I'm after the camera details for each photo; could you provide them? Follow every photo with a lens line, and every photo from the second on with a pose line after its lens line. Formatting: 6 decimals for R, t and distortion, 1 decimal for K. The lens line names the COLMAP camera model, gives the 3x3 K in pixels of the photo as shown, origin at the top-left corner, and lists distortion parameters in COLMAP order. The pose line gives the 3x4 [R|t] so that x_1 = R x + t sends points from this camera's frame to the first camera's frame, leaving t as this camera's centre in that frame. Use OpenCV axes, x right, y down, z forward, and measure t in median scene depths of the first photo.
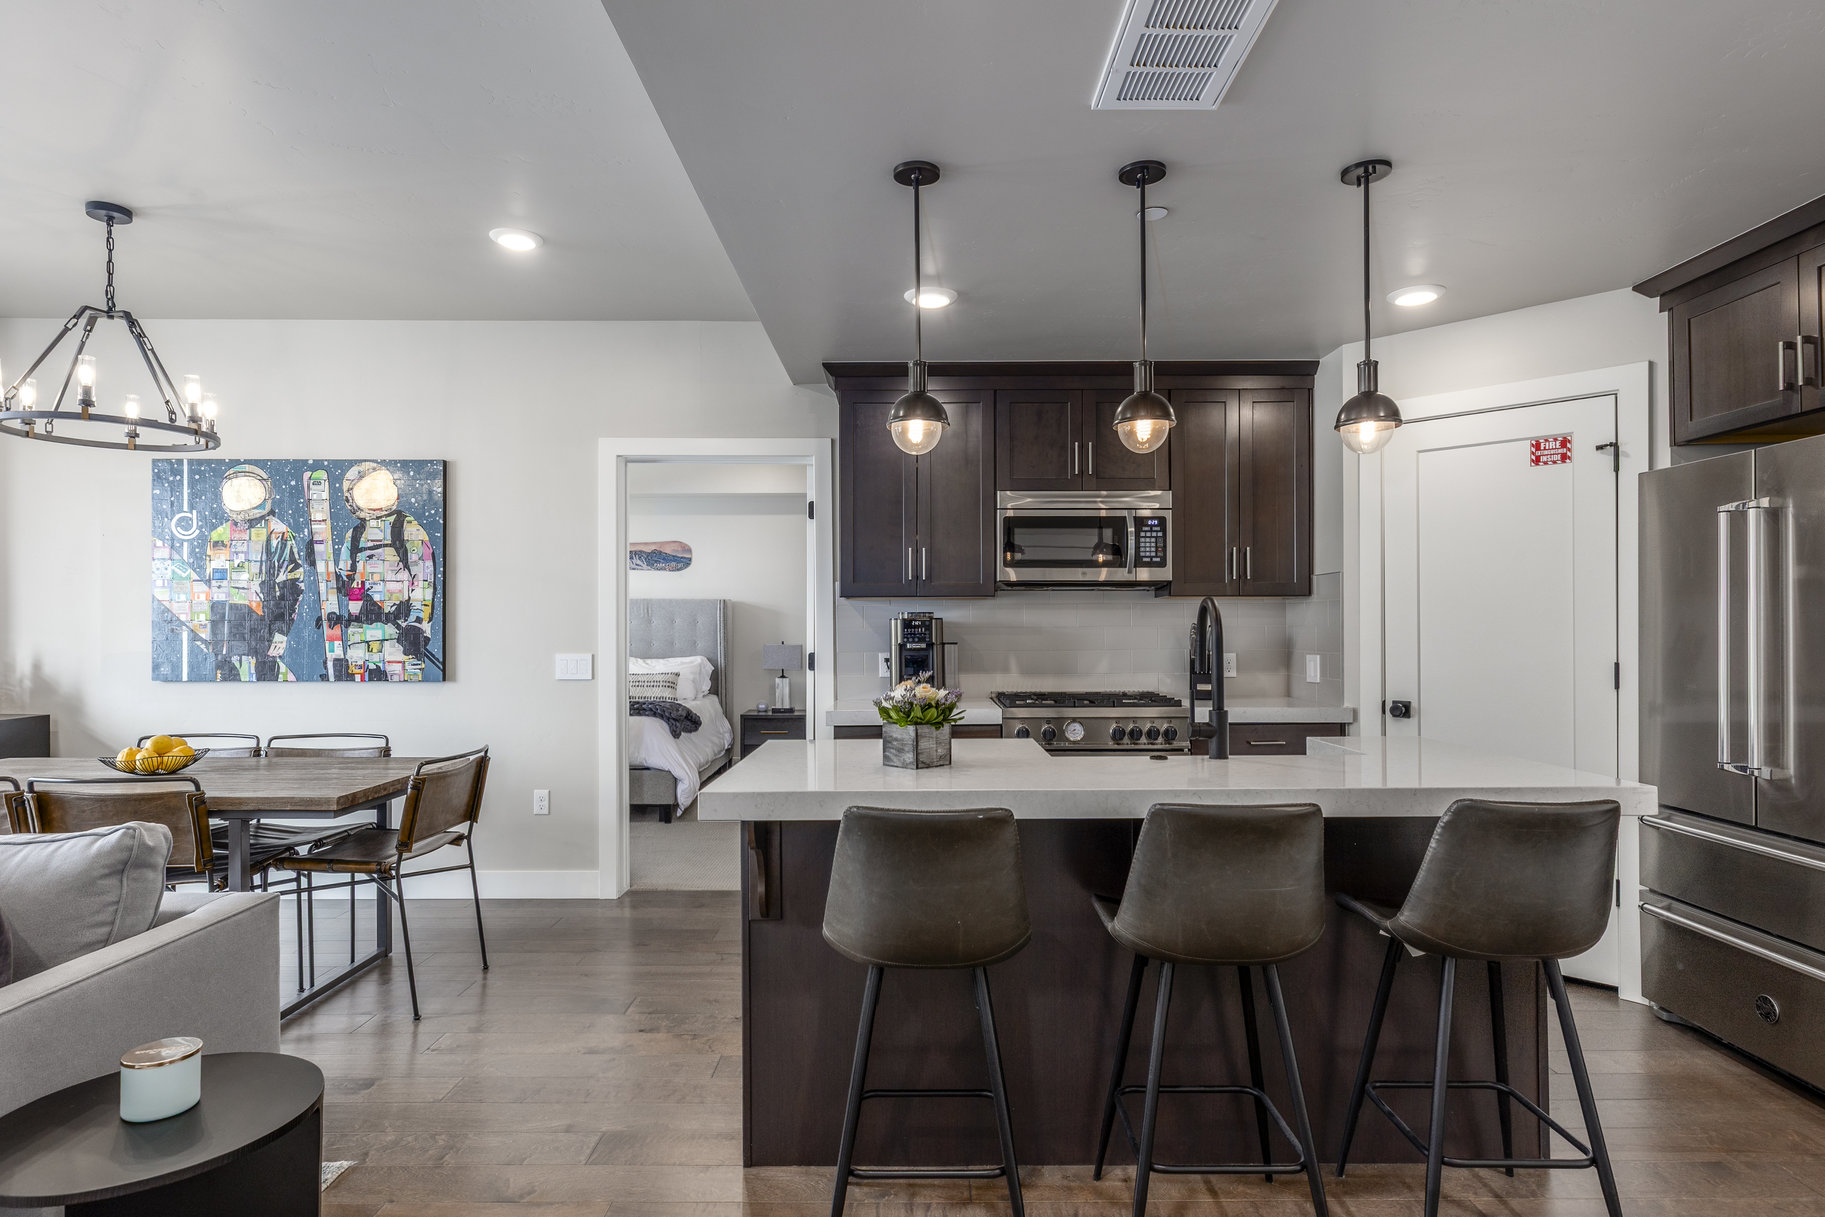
lens RADIAL K [[1026.5, 0, 896.9], [0, 1026.5, 626.1], [0, 0, 1]] dist [0.013272, -0.000811]
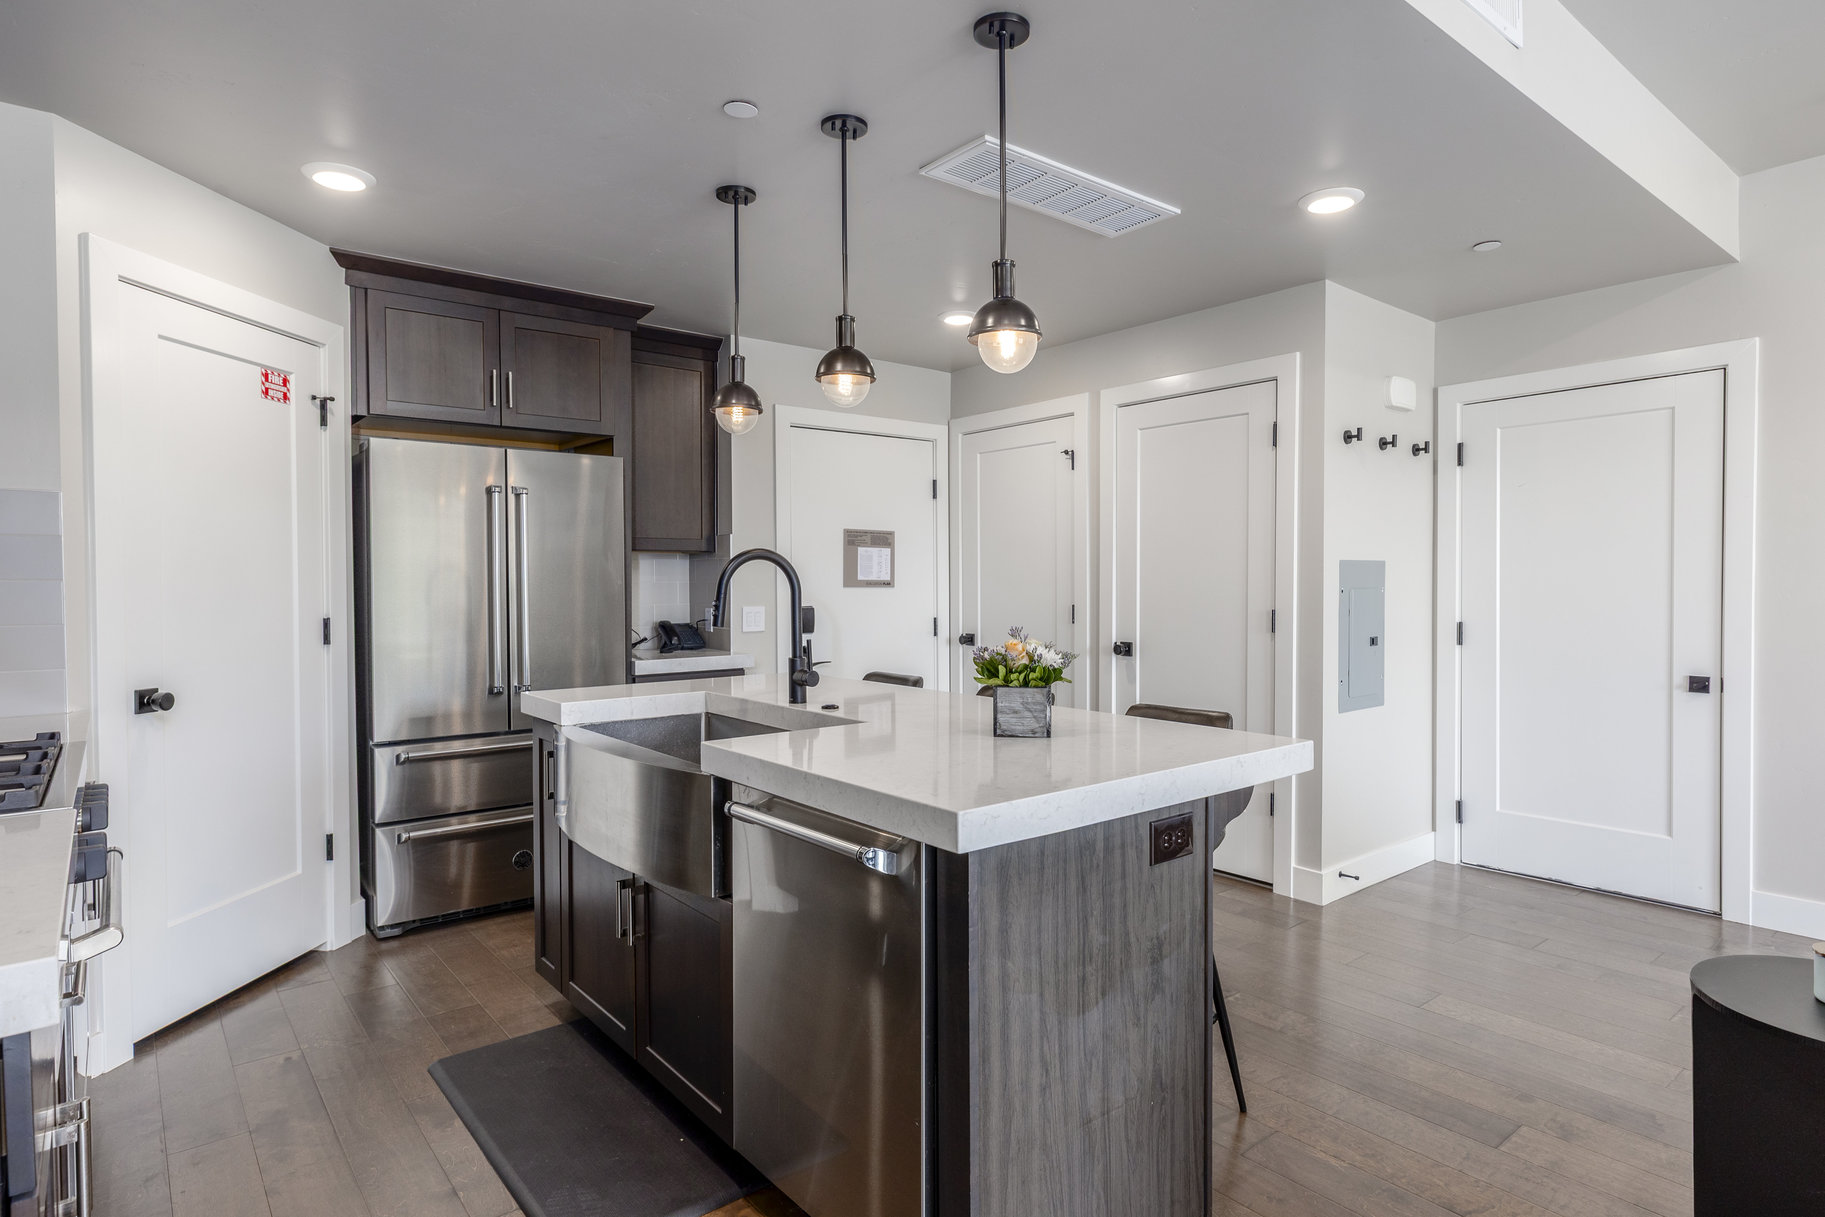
lens RADIAL K [[1026.5, 0, 935.6], [0, 1026.5, 609.2], [0, 0, 1]] dist [0.013272, -0.000811]
pose [[-0.633429, -0.013763, 0.773678, -0.352787], [0.007242, 0.999693, 0.023713, 0.006197], [-0.773767, 0.020623, -0.633135, 0.927369]]
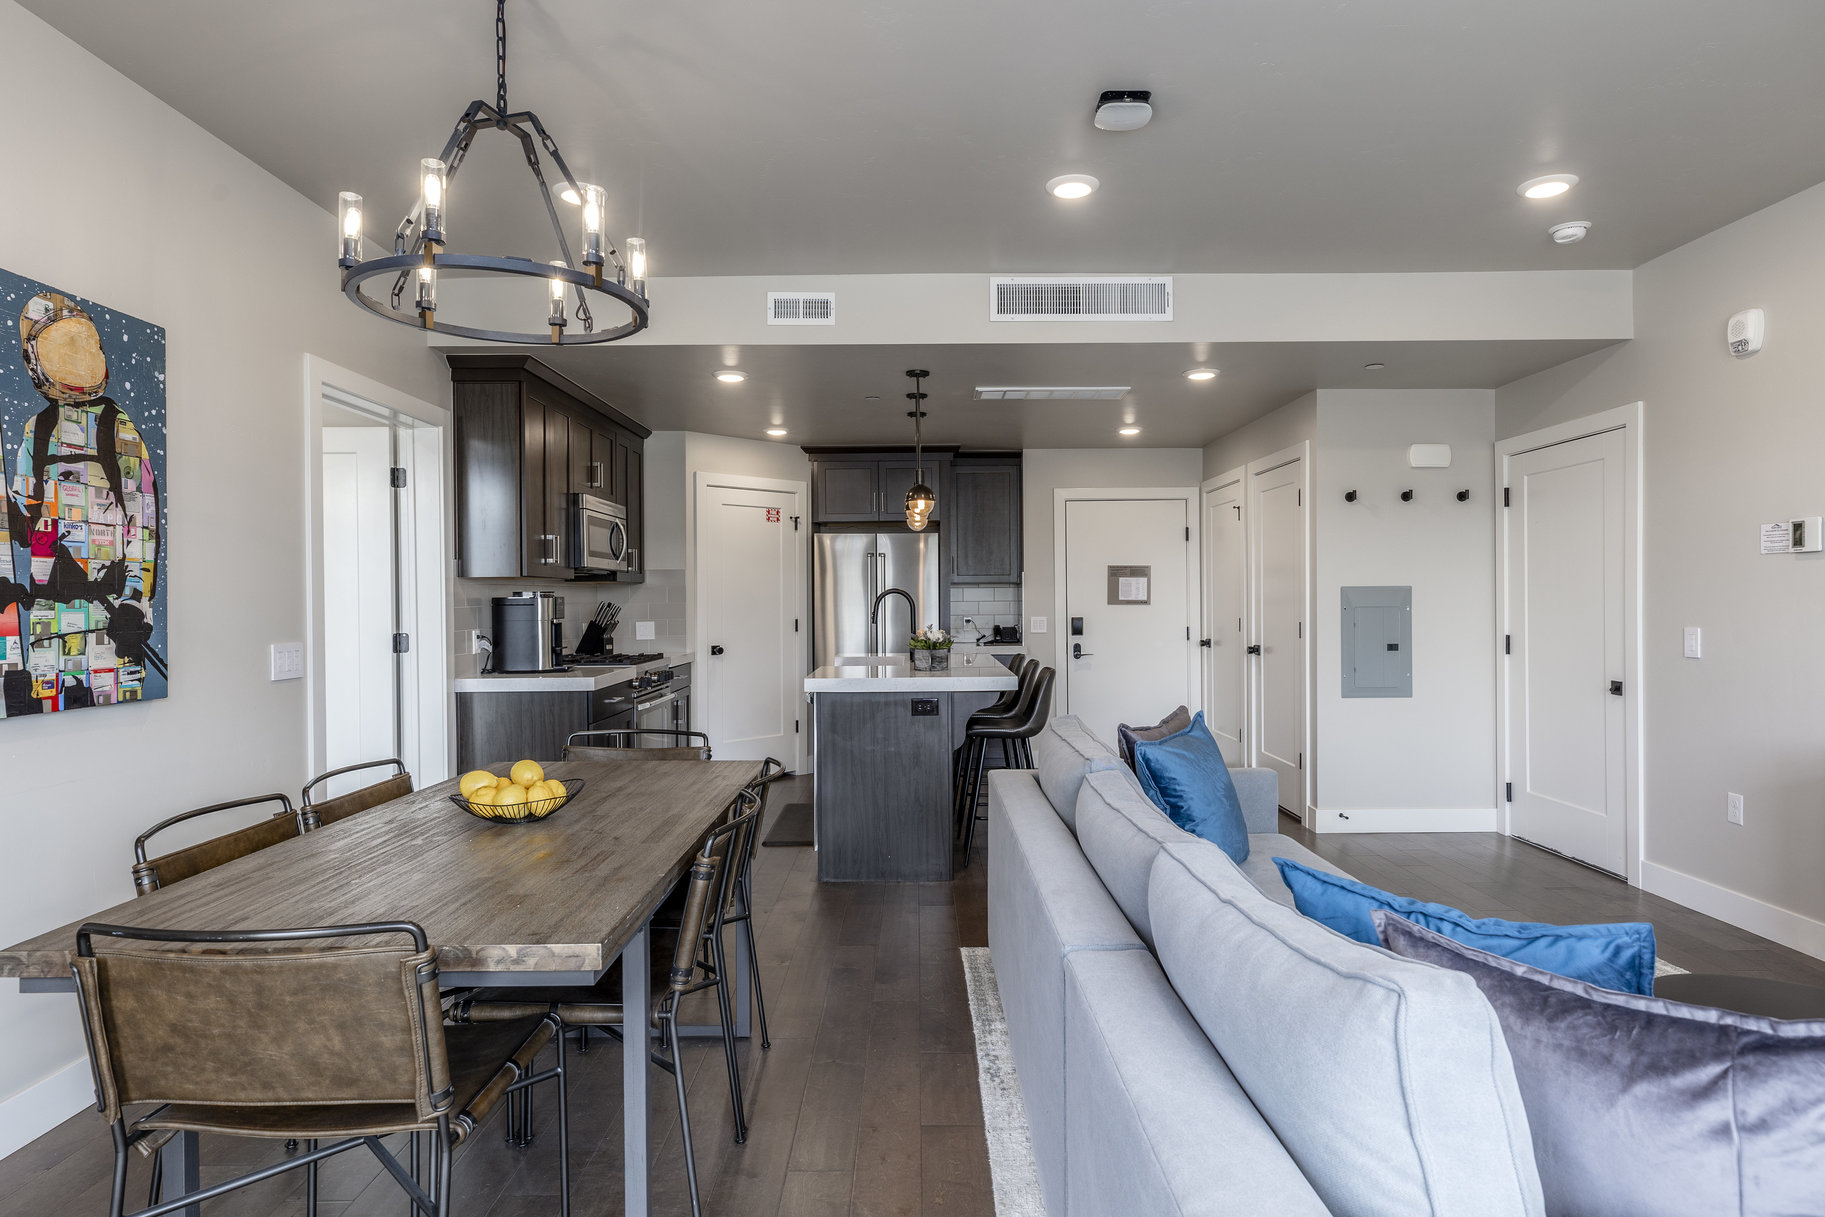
lens RADIAL K [[1026.5, 0, 920.3], [0, 1026.5, 596.5], [0, 0, 1]] dist [0.013272, -0.000811]
pose [[-0.022723, 0.005359, 0.999727, -1.142327], [0.007033, 0.999962, -0.005201, 0.001146], [-0.999717, 0.006913, -0.022760, 0.622683]]
